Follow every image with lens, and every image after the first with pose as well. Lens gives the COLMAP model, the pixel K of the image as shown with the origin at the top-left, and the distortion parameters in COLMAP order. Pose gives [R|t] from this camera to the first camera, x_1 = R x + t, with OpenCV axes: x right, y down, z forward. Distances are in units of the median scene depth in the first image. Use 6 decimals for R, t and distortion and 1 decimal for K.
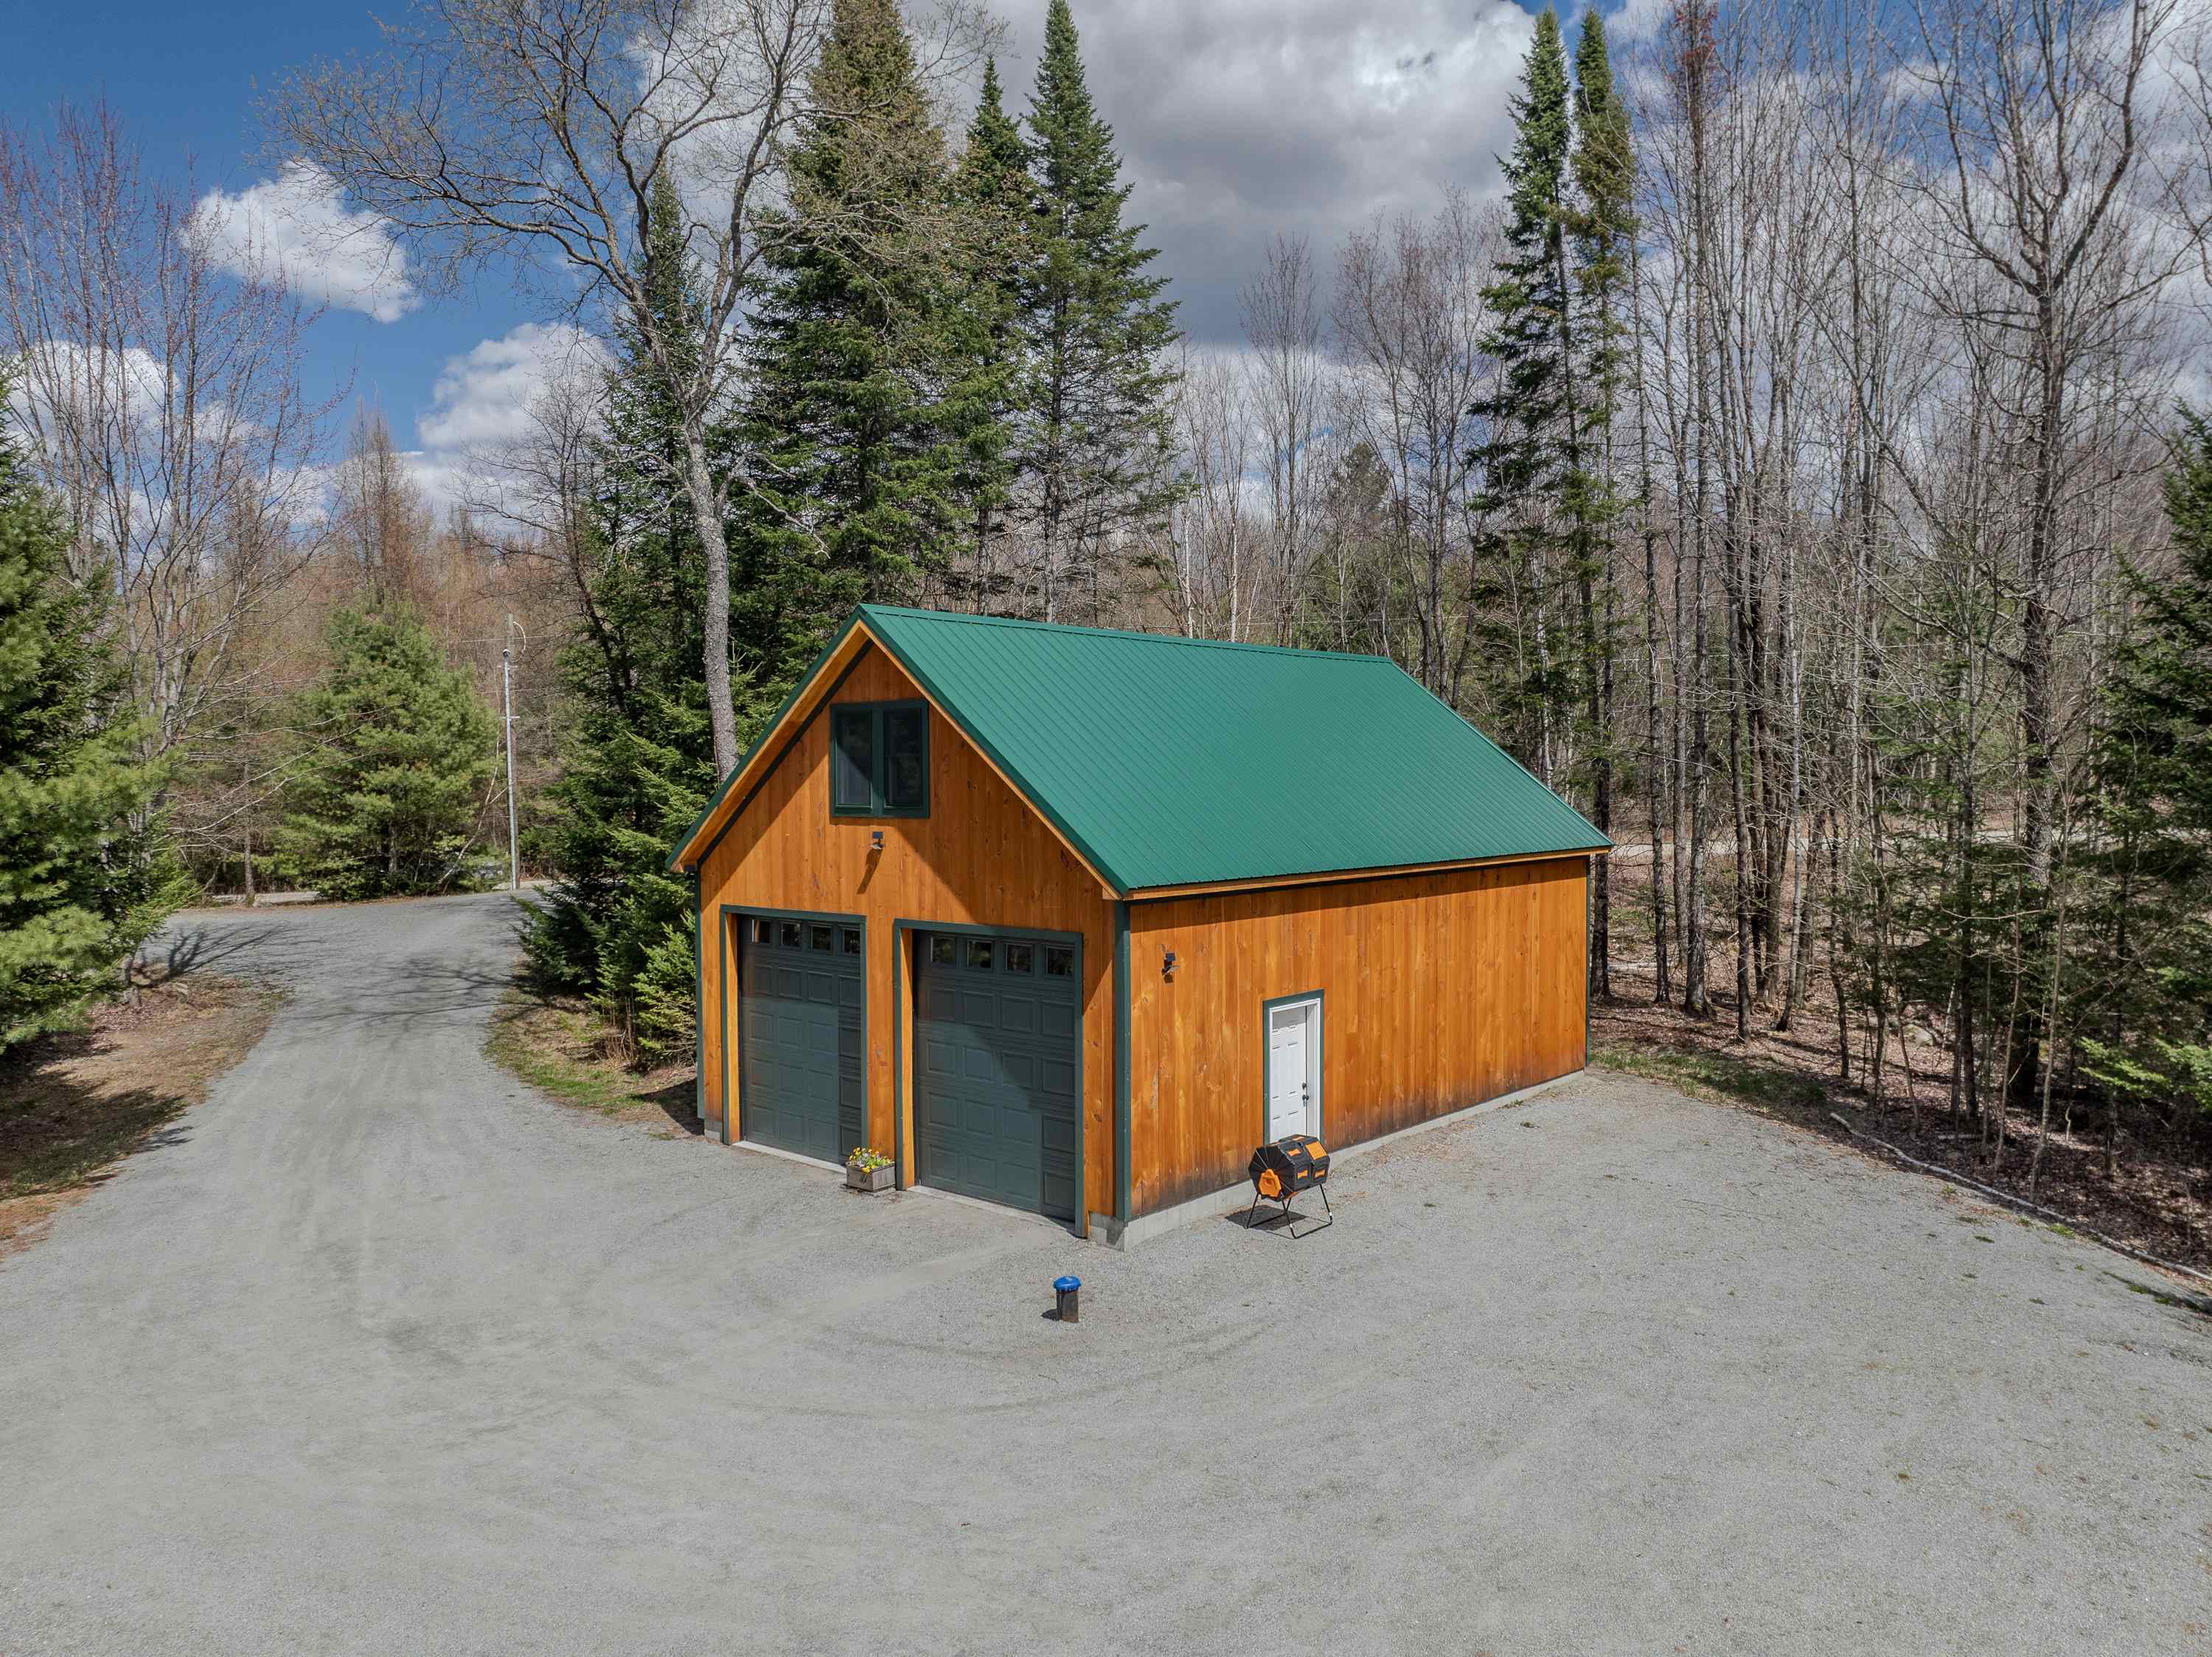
lens RADIAL K [[1568.3, 0, 1106.0], [0, 1568.3, 828.5], [0, 0, 1]] dist [-0.057490, 0.031258]
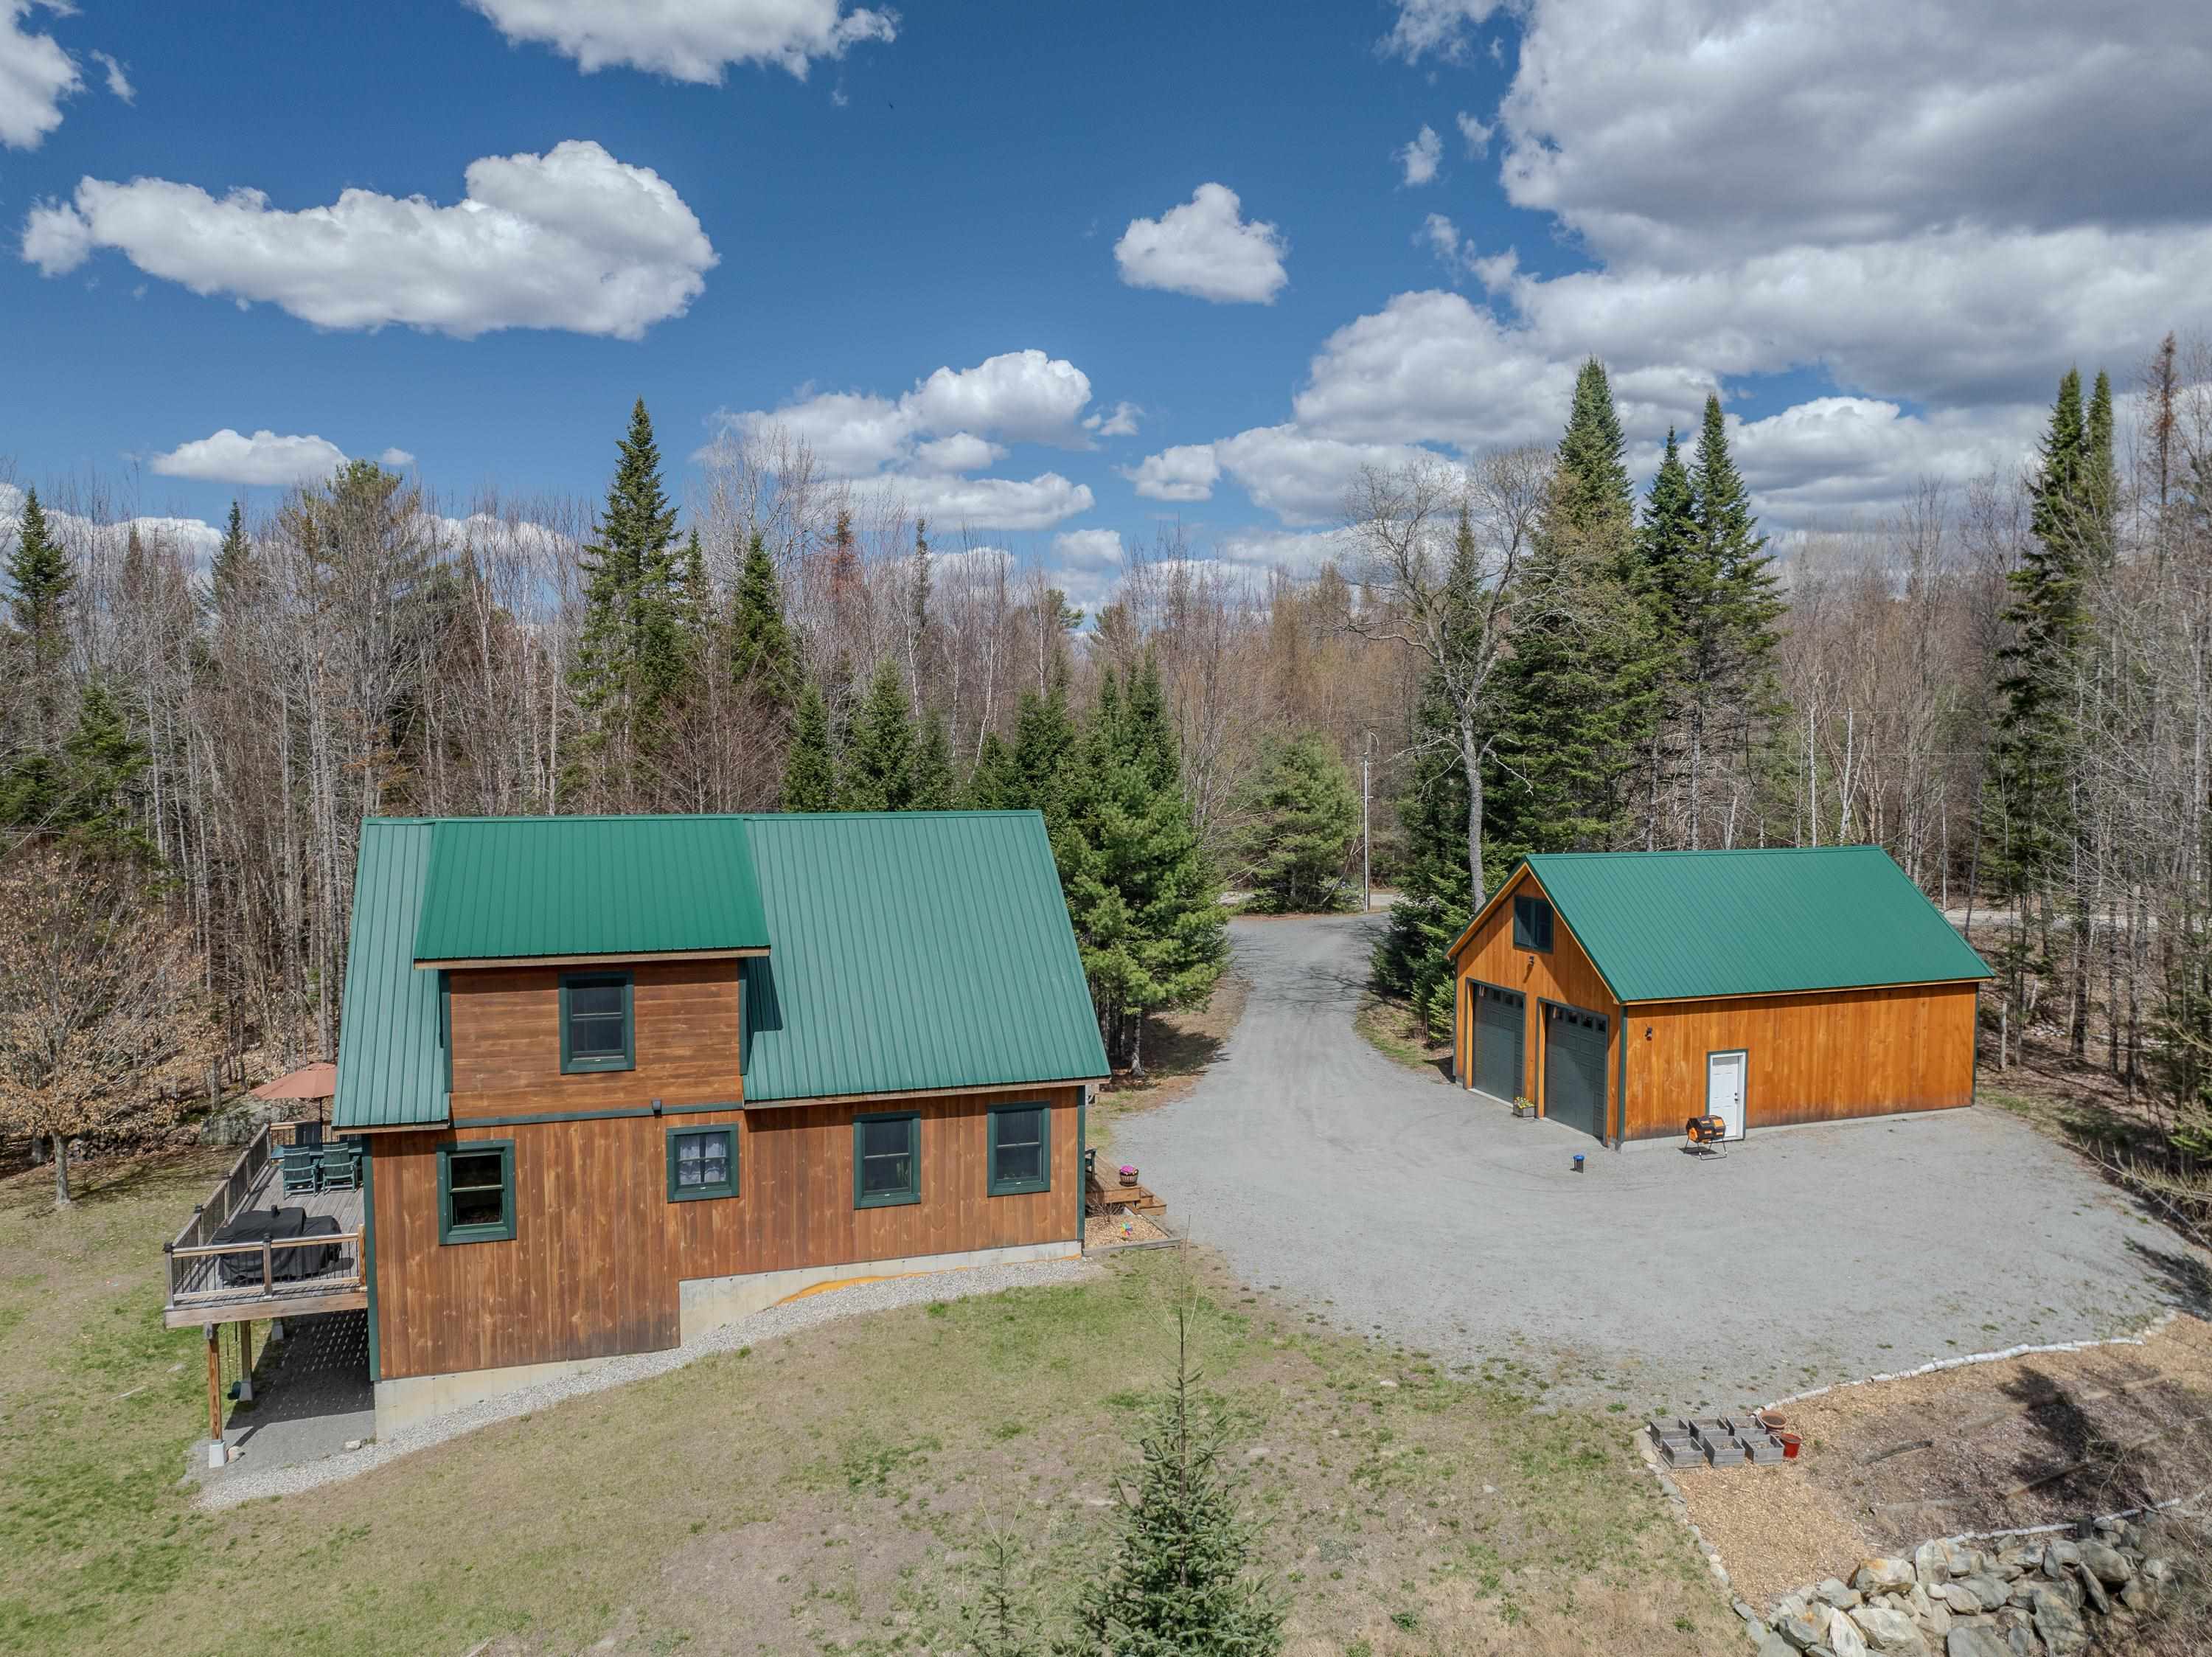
lens RADIAL K [[1569.2, 0, 1106.0], [0, 1569.2, 828.5], [0, 0, 1]] dist [0.046693, -0.134581]
pose [[0.866231, 0.039022, -0.498117, 0.383655], [-0.023539, 0.999026, 0.037328, -0.218659], [0.499089, -0.020609, 0.866306, -1.085104]]
